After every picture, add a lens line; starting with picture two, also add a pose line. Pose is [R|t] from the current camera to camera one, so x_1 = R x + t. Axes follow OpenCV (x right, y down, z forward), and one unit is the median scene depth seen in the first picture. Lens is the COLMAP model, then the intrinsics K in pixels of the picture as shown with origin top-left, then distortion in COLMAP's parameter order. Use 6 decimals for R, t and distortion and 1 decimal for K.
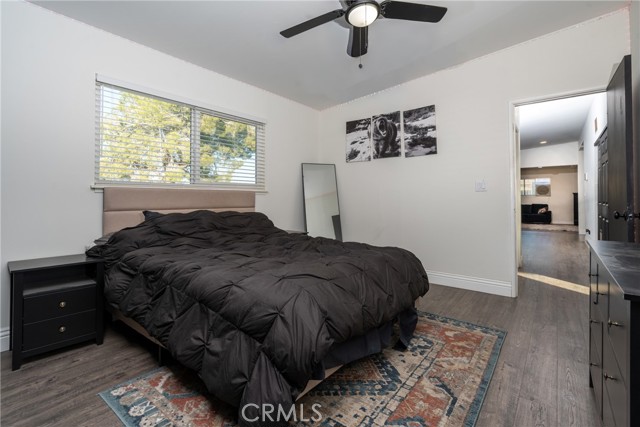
lens RADIAL K [[300.6, 0, 320.2], [0, 300.6, 200.0], [0, 0, 1]] dist [0.001006, 0.000118]
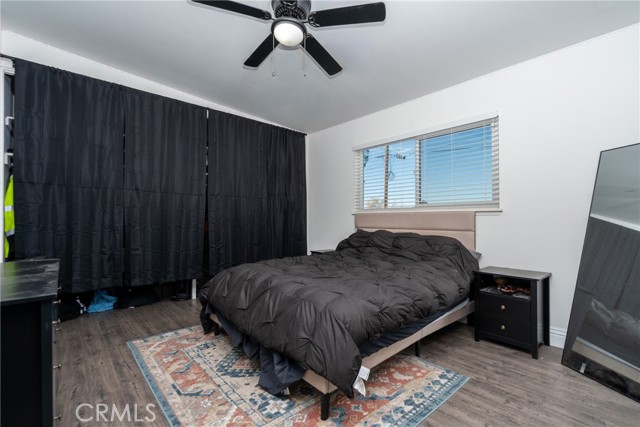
lens RADIAL K [[288.0, 0, 320.0], [0, 288.0, 213.5], [0, 0, 1]] dist [-0.001141, -0.000068]
pose [[-0.172355, -0.016172, -0.984902, 1.303545], [0.003386, 0.999850, -0.017010, -0.023570], [0.985029, -0.006266, -0.172275, 1.534805]]
